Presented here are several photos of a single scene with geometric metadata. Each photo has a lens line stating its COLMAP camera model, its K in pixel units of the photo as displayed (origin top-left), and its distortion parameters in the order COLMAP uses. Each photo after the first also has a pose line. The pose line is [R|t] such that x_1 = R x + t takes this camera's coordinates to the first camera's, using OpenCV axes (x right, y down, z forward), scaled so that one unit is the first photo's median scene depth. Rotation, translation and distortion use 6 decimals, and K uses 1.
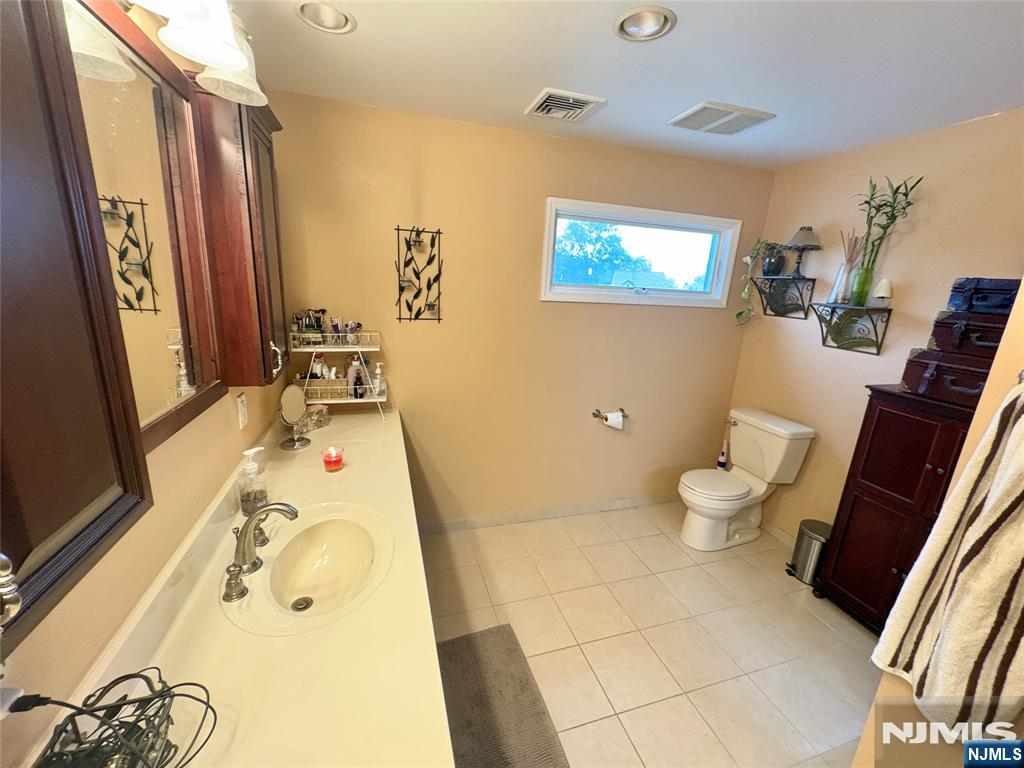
lens RADIAL K [[405.3, 0, 512.5], [0, 405.3, 382.6], [0, 0, 1]] dist [0.001221, 0.000253]
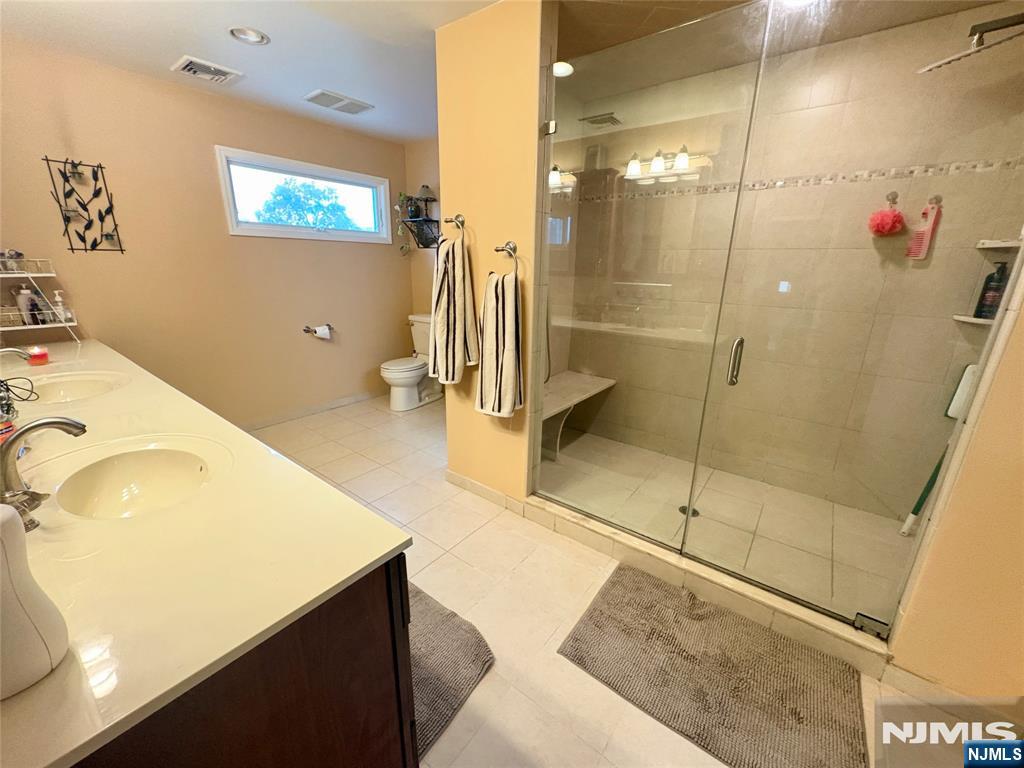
lens RADIAL K [[405.3, 0, 509.9], [0, 405.3, 382.0], [0, 0, 1]] dist [0.001221, 0.000253]
pose [[0.821447, -0.198000, 0.534810, 0.024270], [0.163938, 0.980196, 0.111089, 0.251034], [-0.546214, -0.003578, 0.837638, -0.508324]]
